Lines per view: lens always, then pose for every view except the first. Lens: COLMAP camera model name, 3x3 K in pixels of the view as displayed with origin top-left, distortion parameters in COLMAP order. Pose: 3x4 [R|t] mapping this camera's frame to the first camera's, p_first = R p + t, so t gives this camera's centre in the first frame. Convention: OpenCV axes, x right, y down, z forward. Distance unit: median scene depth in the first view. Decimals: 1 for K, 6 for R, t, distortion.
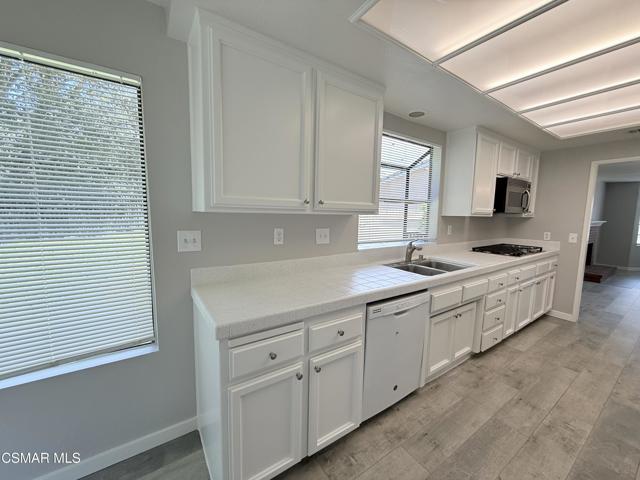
lens RADIAL K [[257.4, 0, 320.0], [0, 257.4, 240.0], [0, 0, 1]] dist [0.000010, -0.000280]
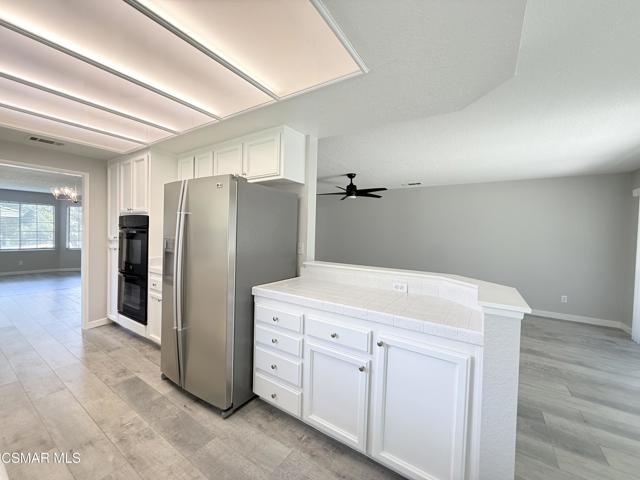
lens RADIAL K [[255.1, 0, 320.0], [0, 255.1, 240.0], [0, 0, 1]] dist [-0.000392, -0.000557]
pose [[-0.387986, -0.053202, 0.920128, -0.238562], [0.068008, 0.993958, 0.086148, -0.052775], [-0.919153, 0.096000, -0.382024, 0.601913]]
